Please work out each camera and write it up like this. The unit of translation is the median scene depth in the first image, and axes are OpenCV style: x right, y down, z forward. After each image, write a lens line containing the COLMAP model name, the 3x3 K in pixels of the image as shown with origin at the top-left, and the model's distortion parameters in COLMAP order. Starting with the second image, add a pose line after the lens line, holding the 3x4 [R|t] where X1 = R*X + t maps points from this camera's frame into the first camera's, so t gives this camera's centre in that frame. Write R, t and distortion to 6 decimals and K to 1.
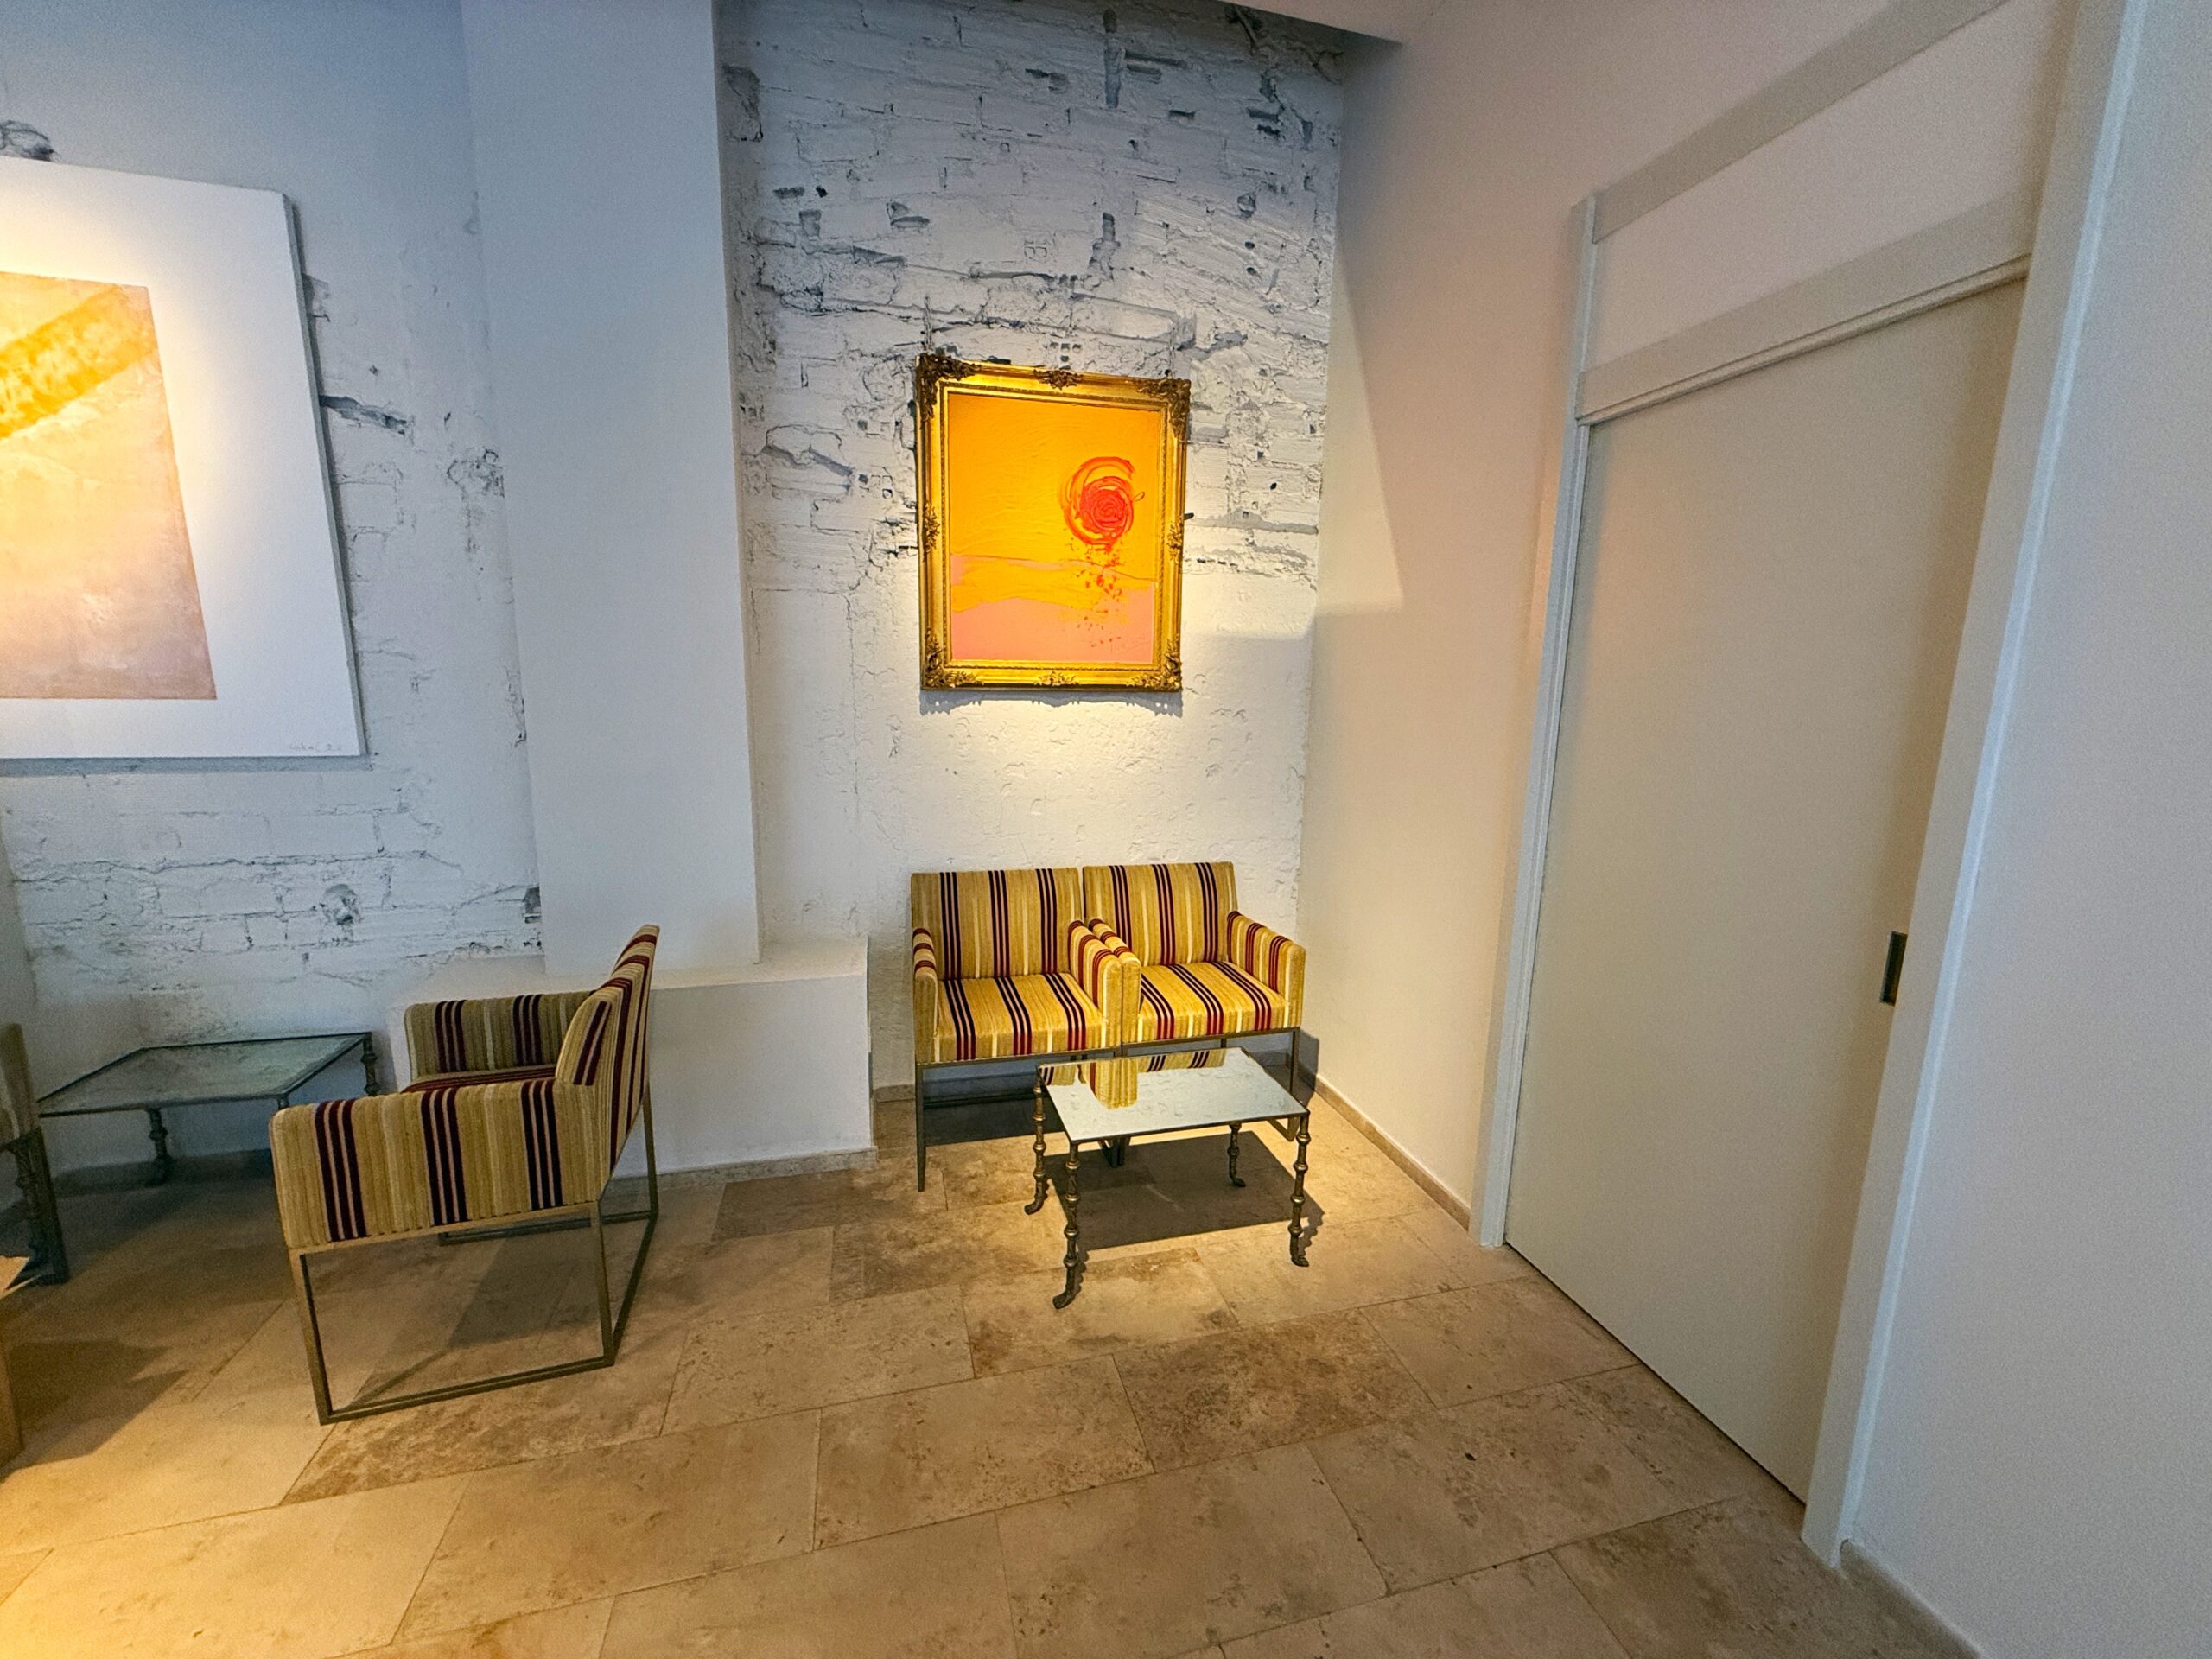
lens RADIAL K [[891.9, 0, 1106.0], [0, 891.9, 829.5], [0, 0, 1]] dist [0.000378, 0.000043]
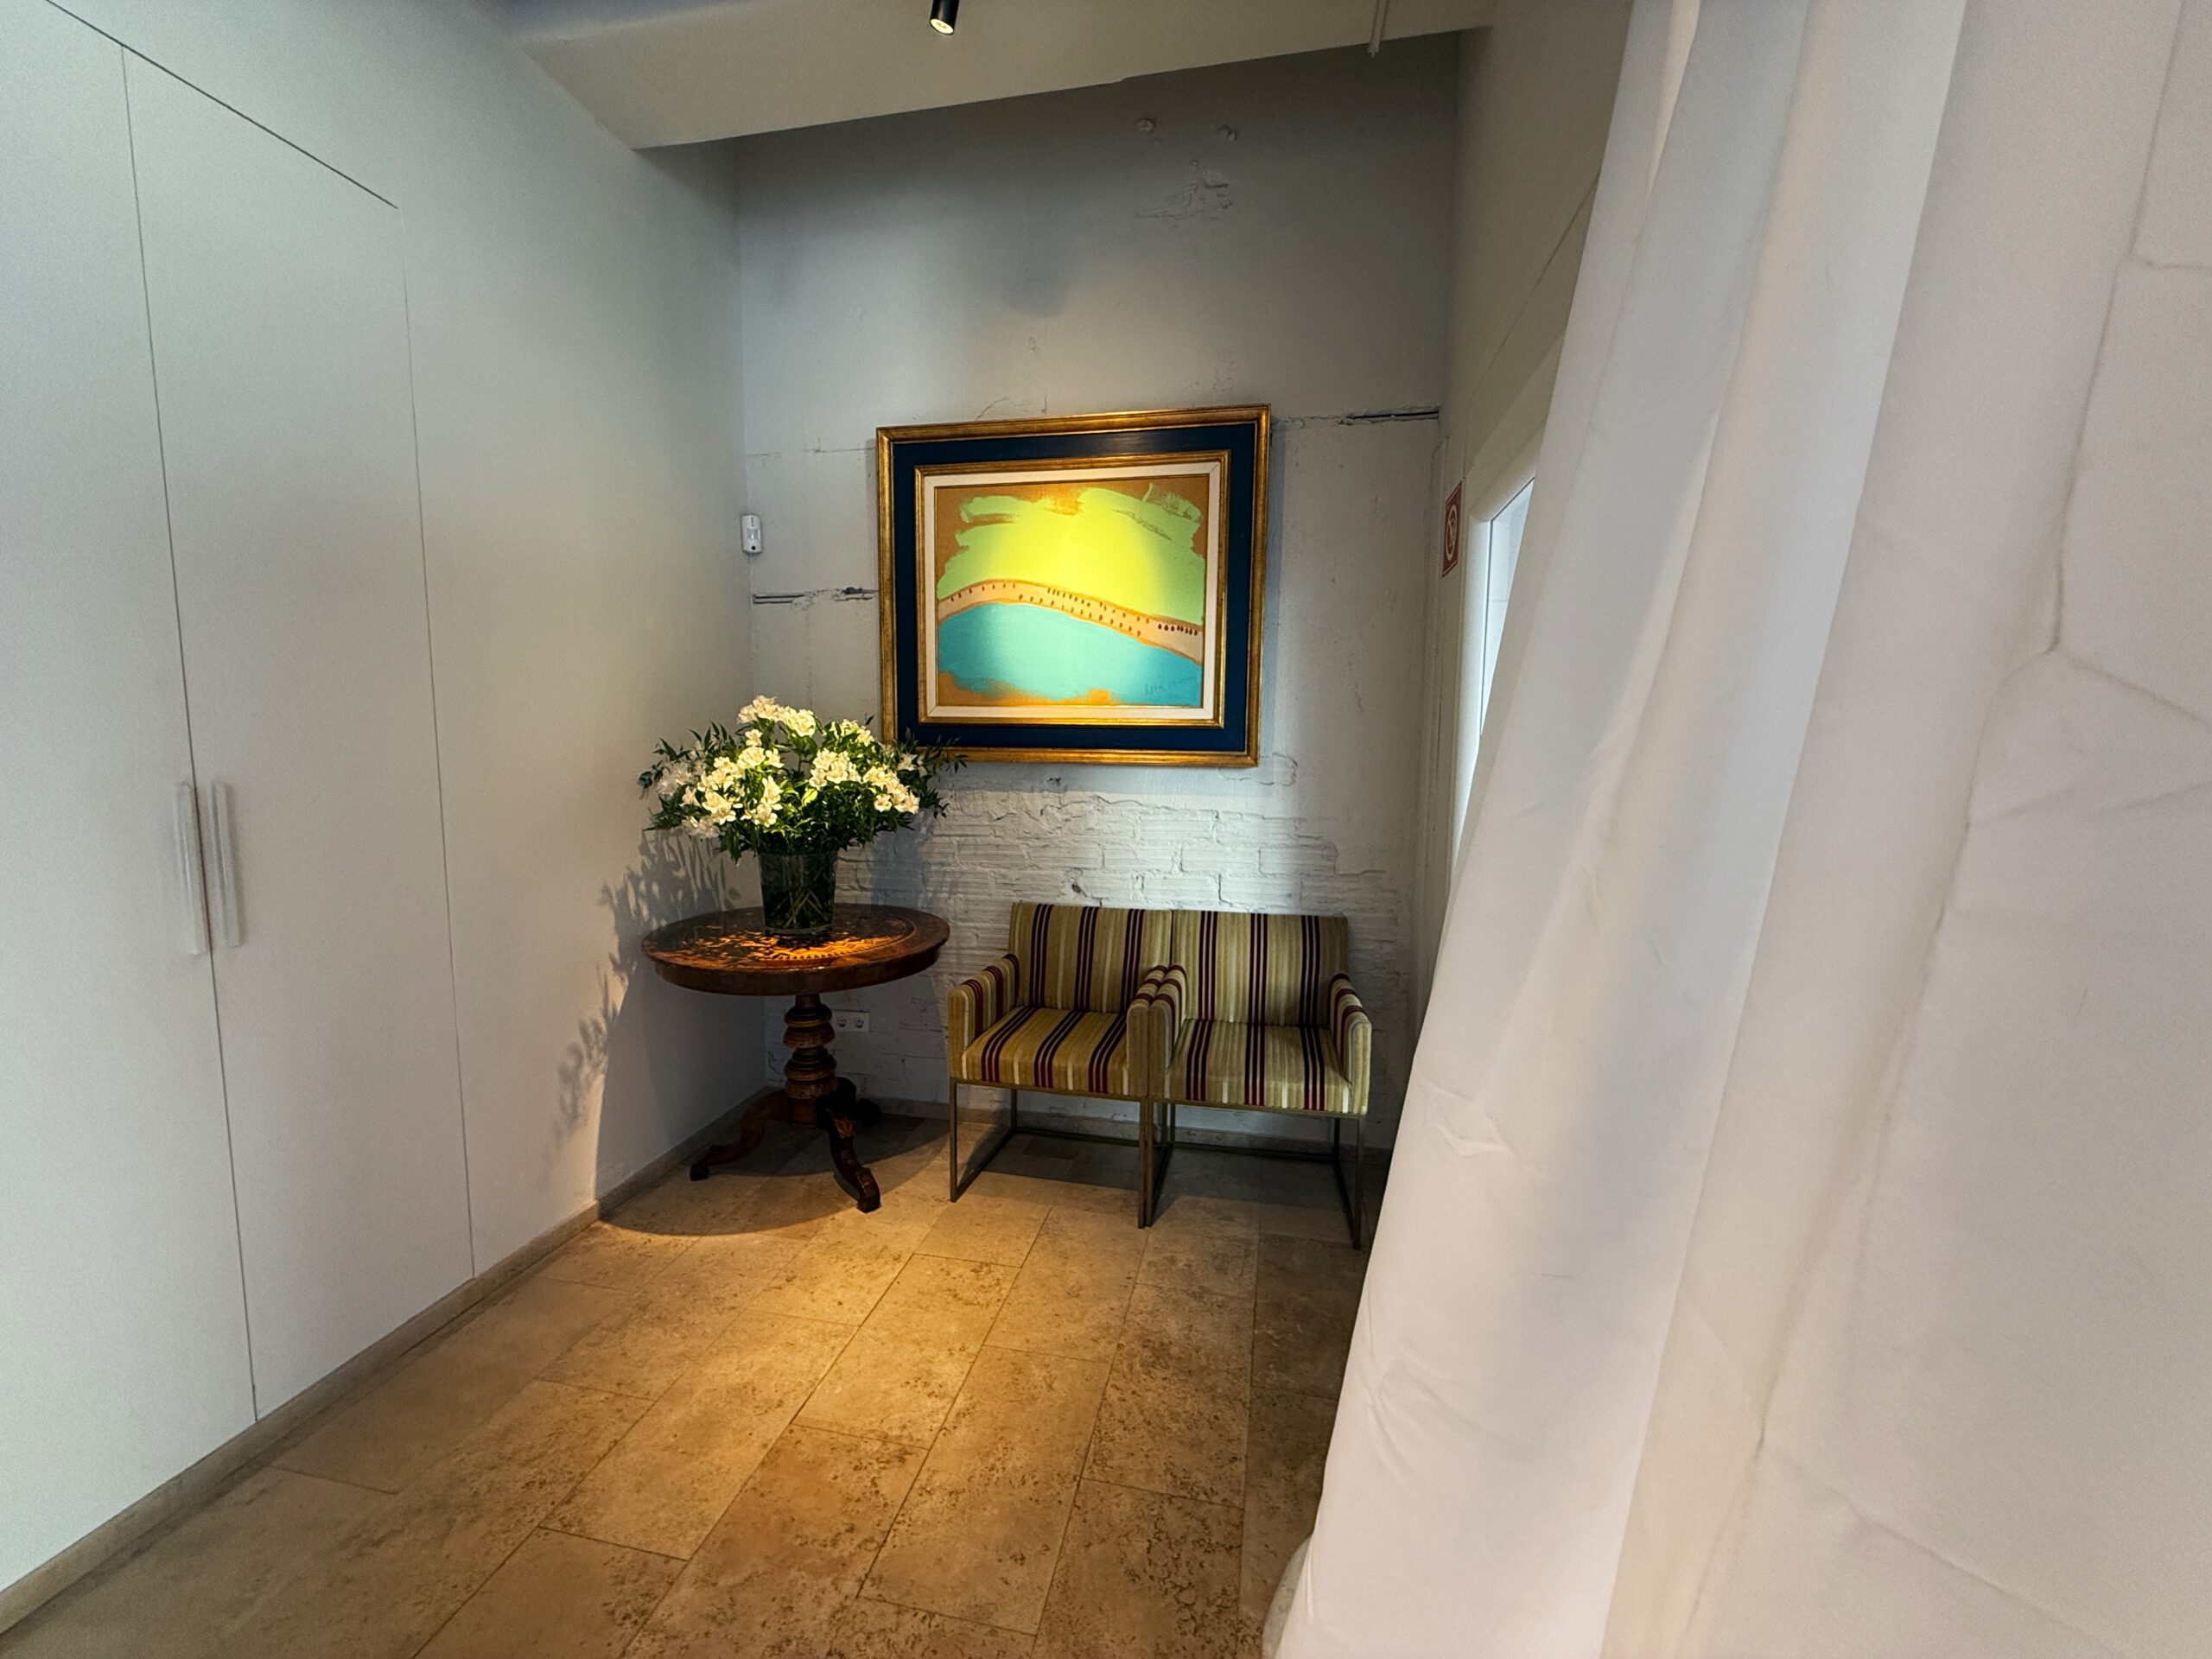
lens RADIAL K [[891.9, 0, 1106.0], [0, 891.9, 829.5], [0, 0, 1]] dist [0.000378, 0.000043]
pose [[0.895792, 0.032923, -0.443253, 0.344395], [-0.054154, 0.997908, -0.035322, -0.007857], [0.441162, 0.055645, 0.895701, 0.079835]]
